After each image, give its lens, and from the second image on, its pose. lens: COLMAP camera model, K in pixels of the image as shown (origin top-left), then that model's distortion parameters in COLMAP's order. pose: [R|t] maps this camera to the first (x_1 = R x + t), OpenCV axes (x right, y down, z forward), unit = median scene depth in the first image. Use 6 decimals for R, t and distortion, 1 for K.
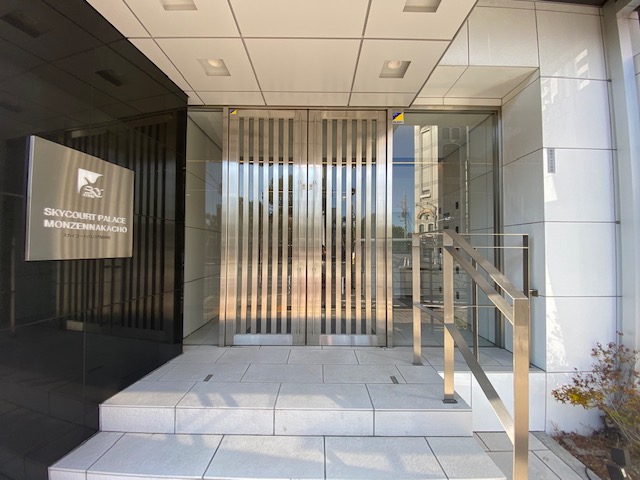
lens RADIAL K [[264.2, 0, 317.8], [0, 264.2, 241.1], [0, 0, 1]] dist [0.044218, -0.030209]
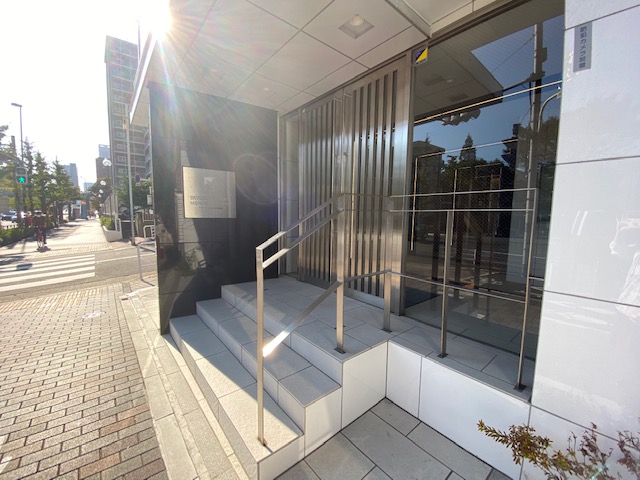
lens RADIAL K [[264.2, 0, 317.8], [0, 264.2, 241.1], [0, 0, 1]] dist [0.044218, -0.030209]
pose [[0.628169, 0.071635, -0.774772, 0.975807], [0.009273, 0.994993, 0.099515, 0.034931], [0.778022, -0.069696, 0.624360, 0.218060]]
